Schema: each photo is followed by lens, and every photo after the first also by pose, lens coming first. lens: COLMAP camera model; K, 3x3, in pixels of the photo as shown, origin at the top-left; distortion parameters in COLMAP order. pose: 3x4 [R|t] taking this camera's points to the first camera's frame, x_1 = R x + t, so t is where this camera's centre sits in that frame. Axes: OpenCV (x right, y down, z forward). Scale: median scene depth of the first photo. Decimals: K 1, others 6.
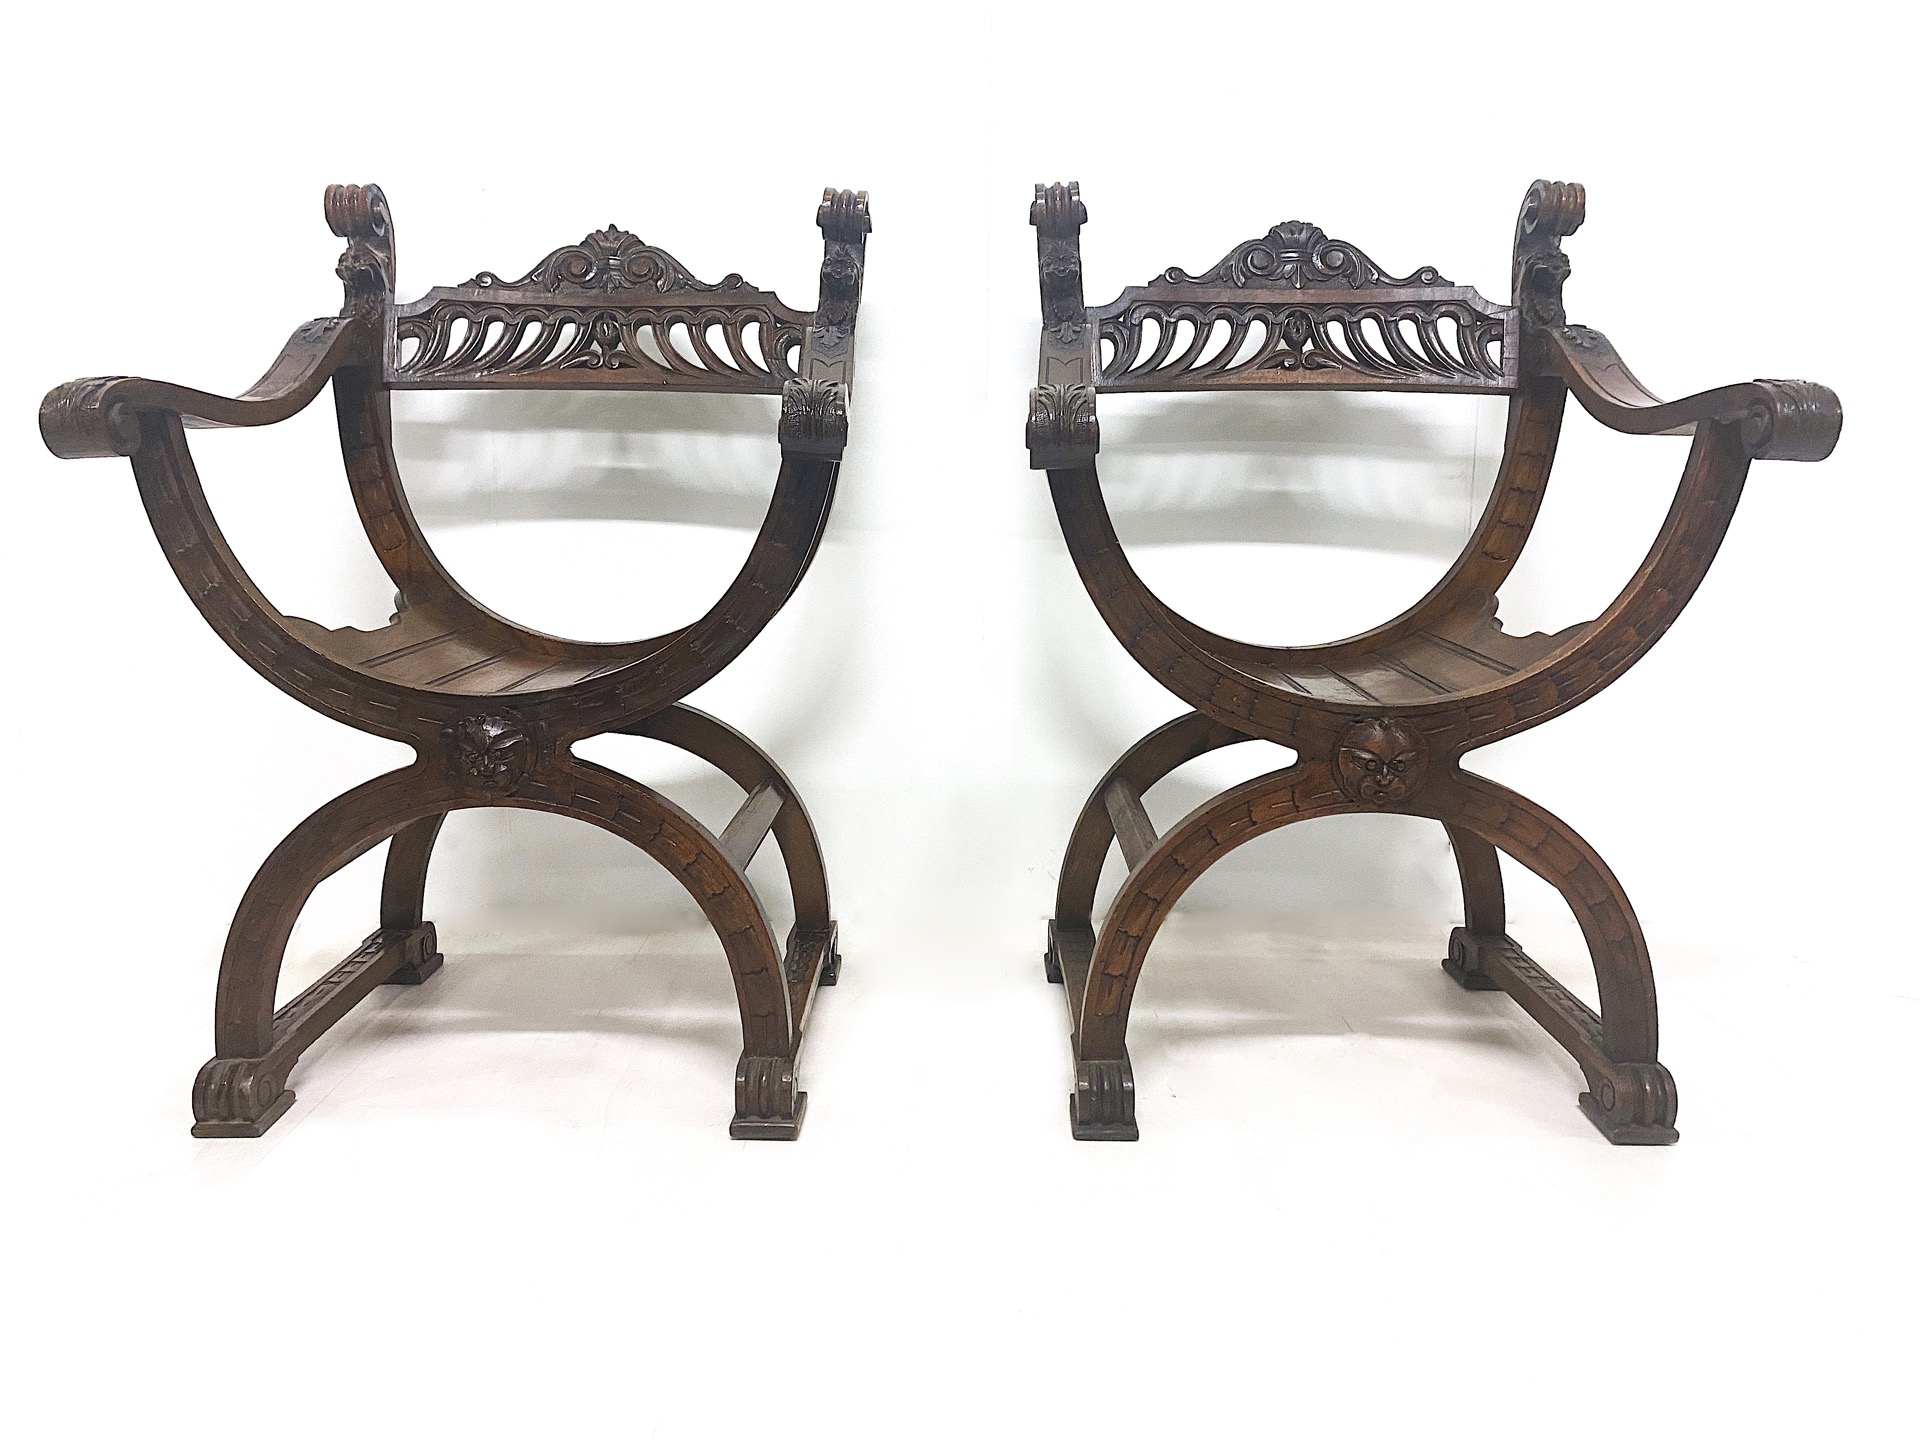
lens RADIAL K [[1482.6, 0, 961.3], [0, 1482.6, 685.0], [0, 0, 1]] dist [0.055464, -0.061448]
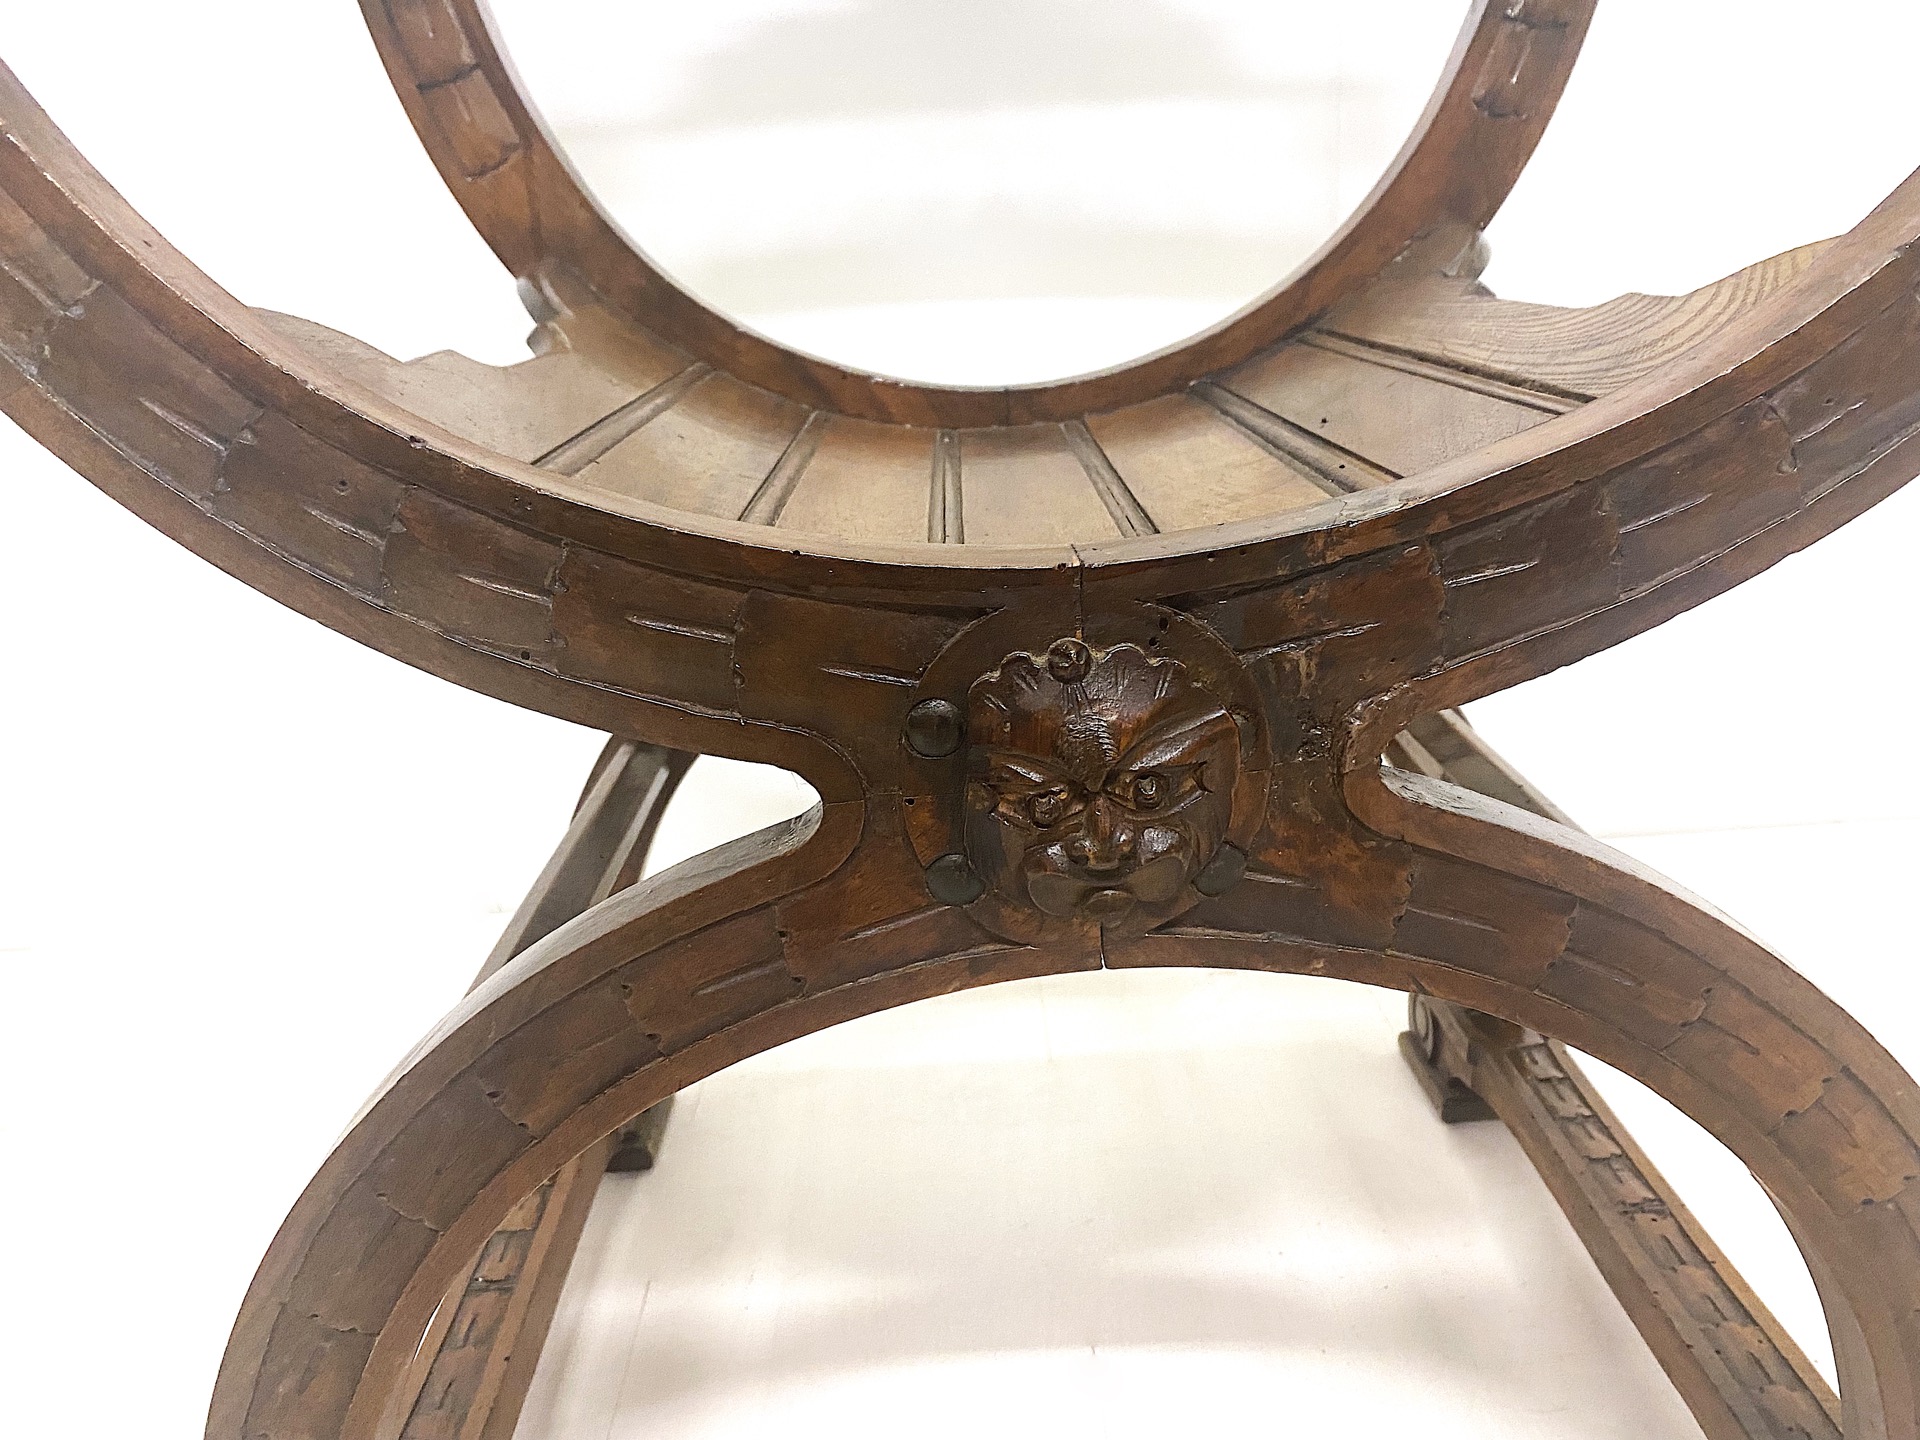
lens RADIAL K [[1482.6, 0, 963.5], [0, 1482.6, 735.9], [0, 0, 1]] dist [0.055464, -0.061448]
pose [[0.997775, -0.066440, 0.005566, -0.266250], [0.064327, 0.981255, 0.181660, -0.008691], [-0.017531, -0.180897, 0.983346, 0.582850]]
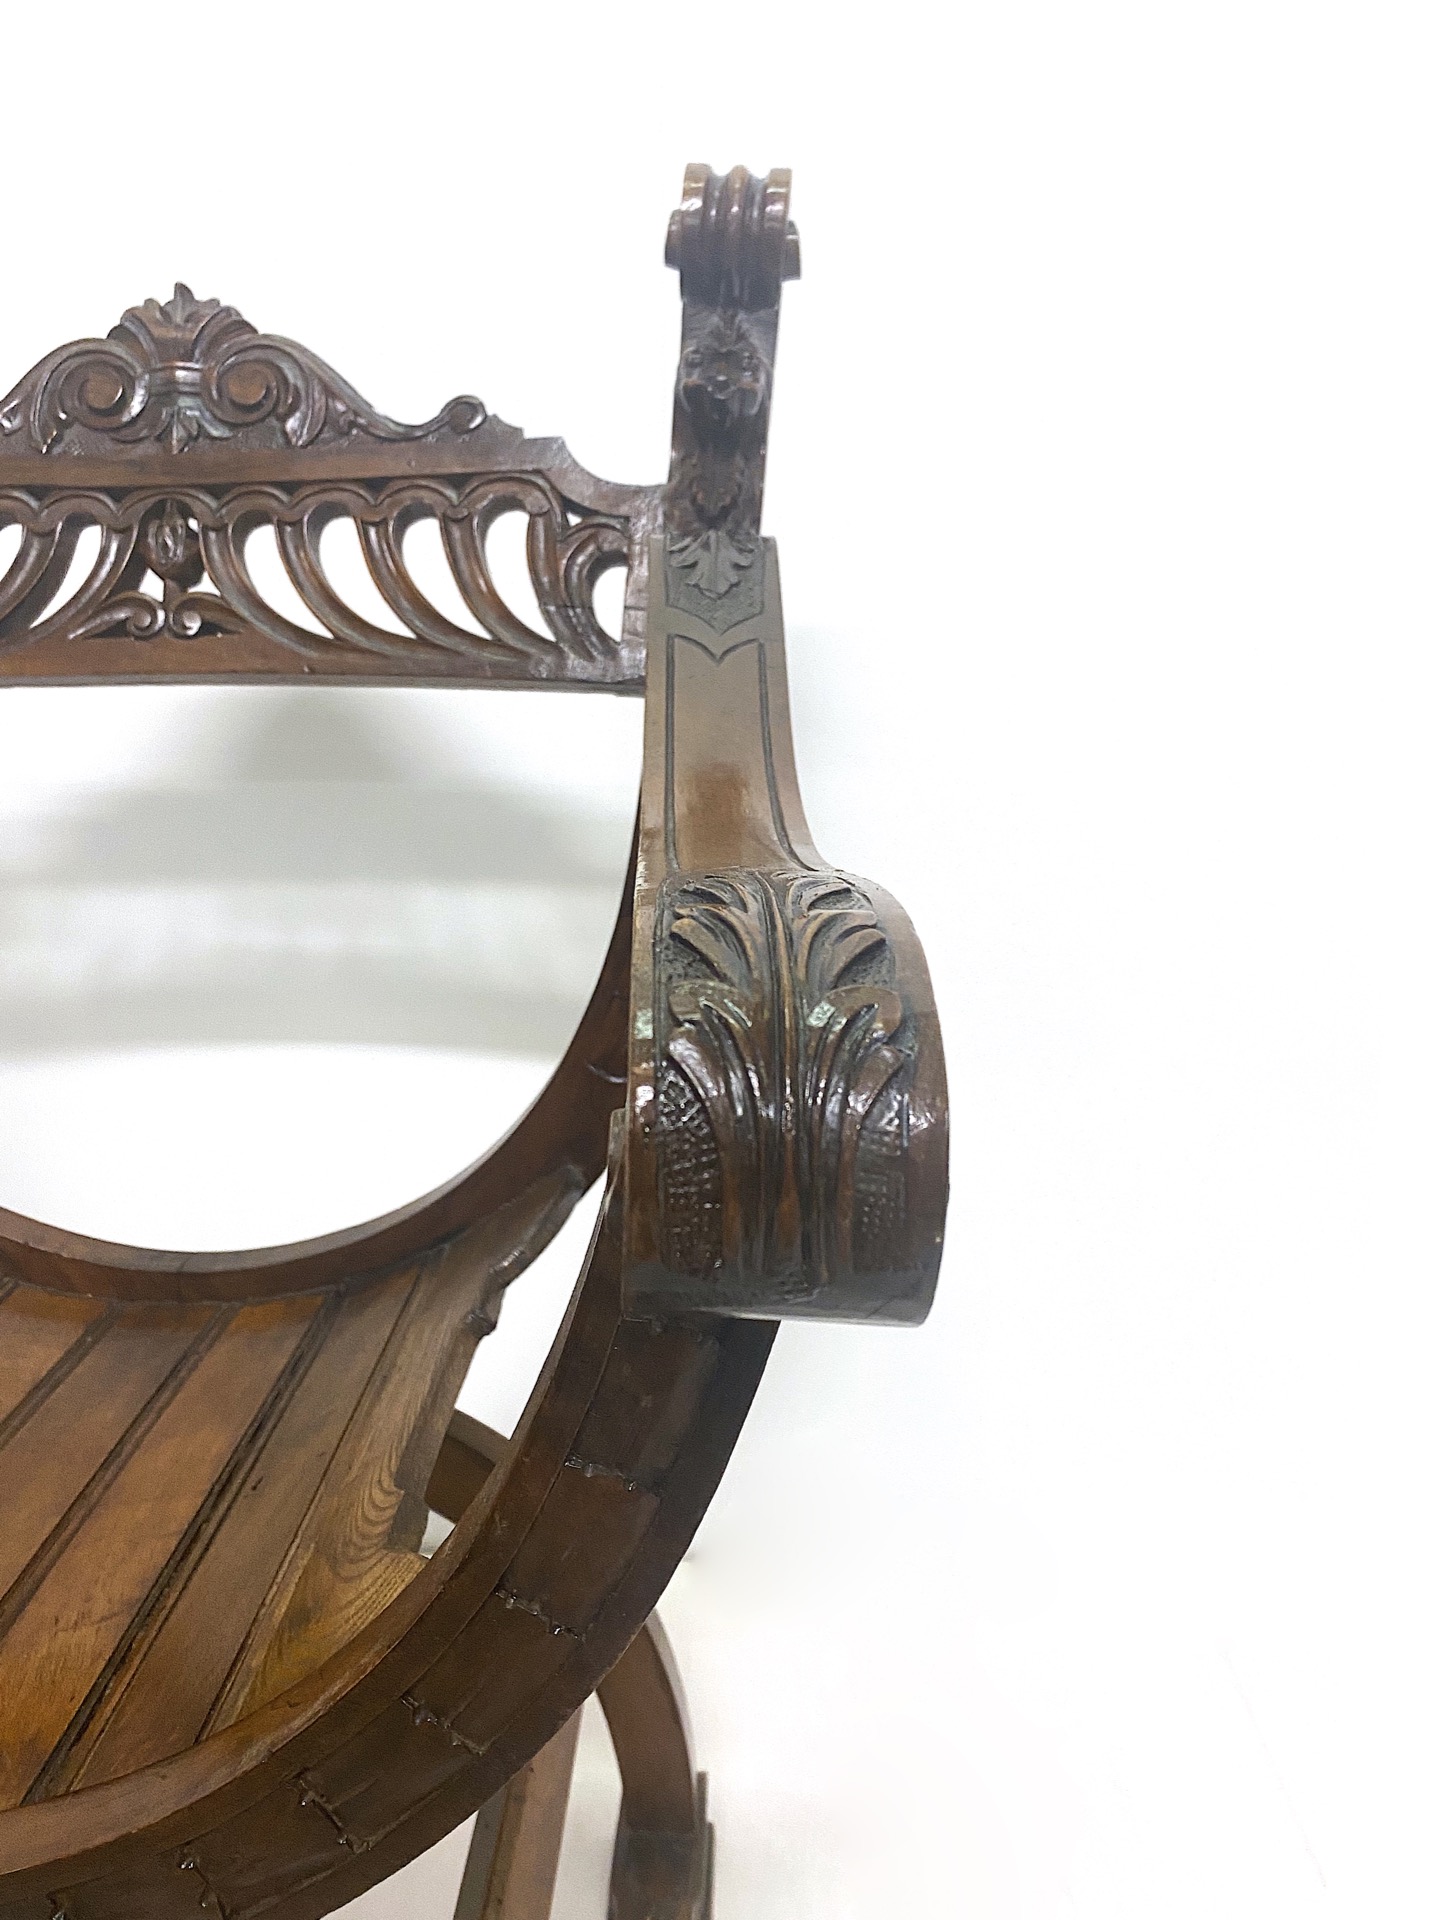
lens RADIAL K [[1495.2, 0, 645.8], [0, 1495.2, 984.8], [0, 0, 1]] dist [0.031034, -0.014483]
pose [[0.997778, -0.002769, -0.066564, -0.075521], [0.010350, 0.993447, 0.113828, -0.162289], [0.065813, -0.114264, 0.991268, 0.576512]]
